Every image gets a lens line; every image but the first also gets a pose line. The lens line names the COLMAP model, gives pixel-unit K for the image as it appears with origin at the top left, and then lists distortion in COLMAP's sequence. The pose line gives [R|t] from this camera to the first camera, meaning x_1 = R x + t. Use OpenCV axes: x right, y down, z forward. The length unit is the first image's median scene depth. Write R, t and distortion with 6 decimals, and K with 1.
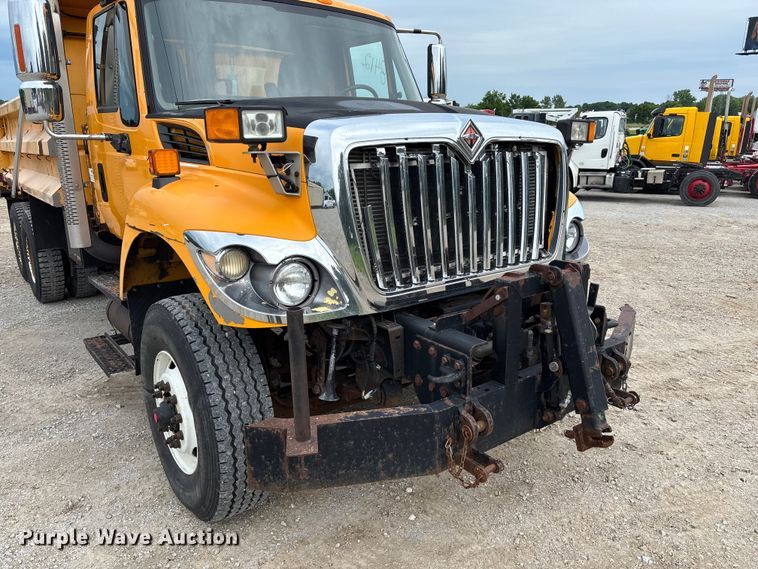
lens RADIAL K [[576.2, 0, 386.5], [0, 576.2, 292.5], [0, 0, 1]] dist [0.086601, -0.096066]
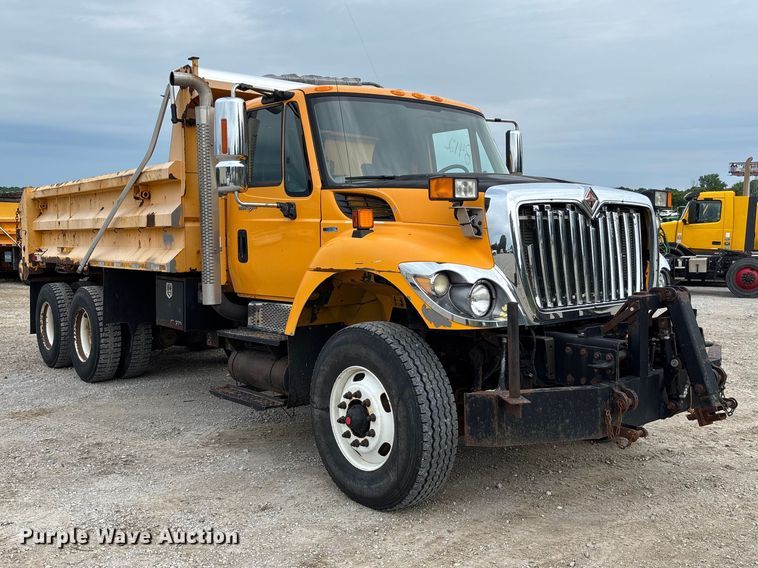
lens RADIAL K [[745.8, 0, 379.9], [0, 745.8, 265.5], [0, 0, 1]] dist [0.126218, -0.247622]
pose [[0.999295, -0.003380, 0.037379, -0.403599], [0.011166, 0.977615, -0.210107, 0.237485], [-0.035833, 0.210377, 0.976963, -0.638302]]
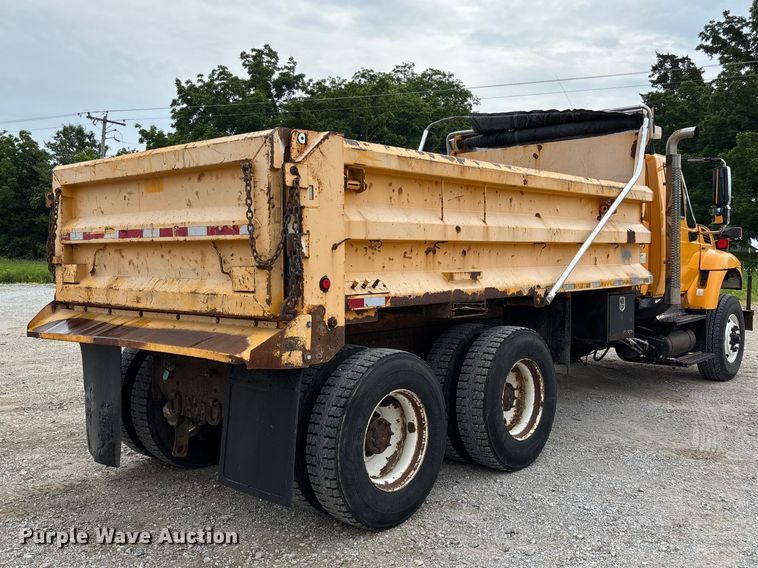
lens RADIAL K [[745.8, 0, 379.9], [0, 745.8, 265.5], [0, 0, 1]] dist [0.126218, -0.247622]
pose [[-0.217352, -0.007120, 0.976067, -3.476967], [0.252697, 0.965472, 0.063314, -0.751451], [-0.942816, 0.260411, -0.208048, 3.264422]]
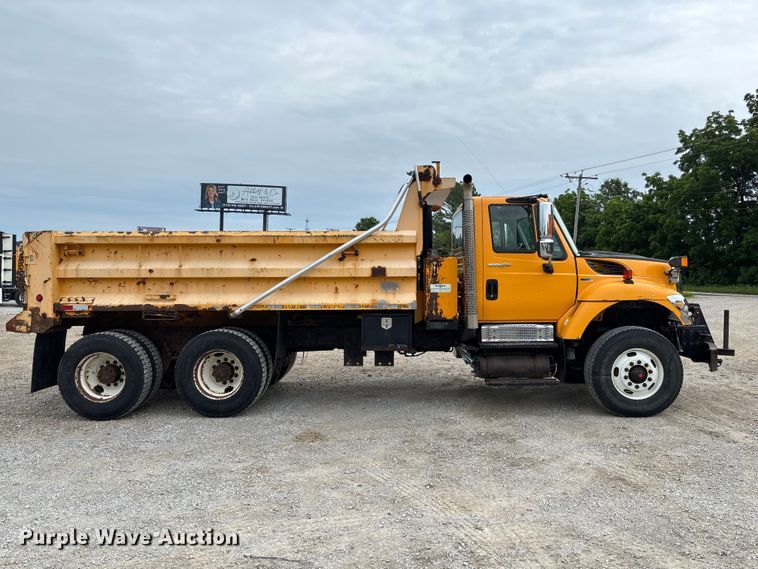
lens RADIAL K [[574.5, 0, 384.3], [0, 574.5, 281.7], [0, 0, 1]] dist [0.077112, -0.094180]
pose [[0.604999, -0.001190, 0.796226, -3.156058], [0.199328, 0.968383, -0.150009, -0.018050], [-0.770873, 0.249466, 0.586107, 0.317765]]
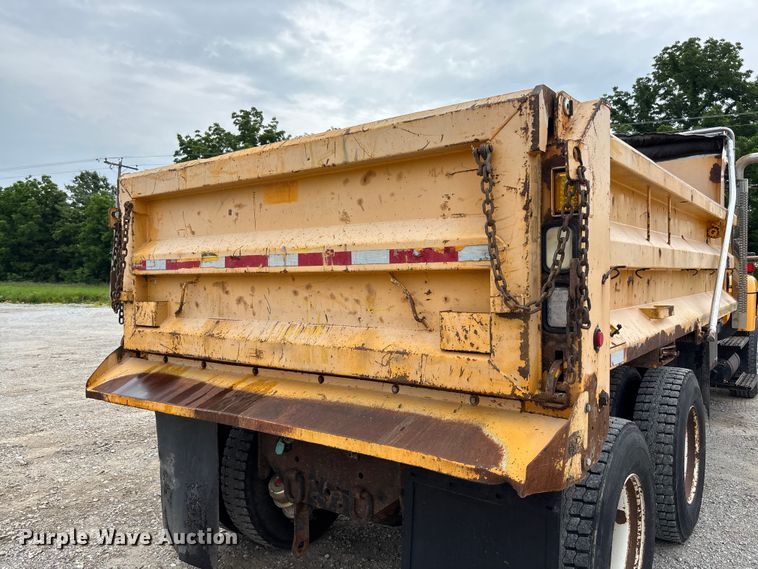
lens RADIAL K [[574.5, 0, 384.3], [0, 574.5, 281.7], [0, 0, 1]] dist [0.077112, -0.094180]
pose [[-0.301979, -0.000423, 0.953315, -2.521631], [0.253600, 0.963932, 0.080760, -0.855613], [-0.918964, 0.266149, -0.290980, 3.531402]]
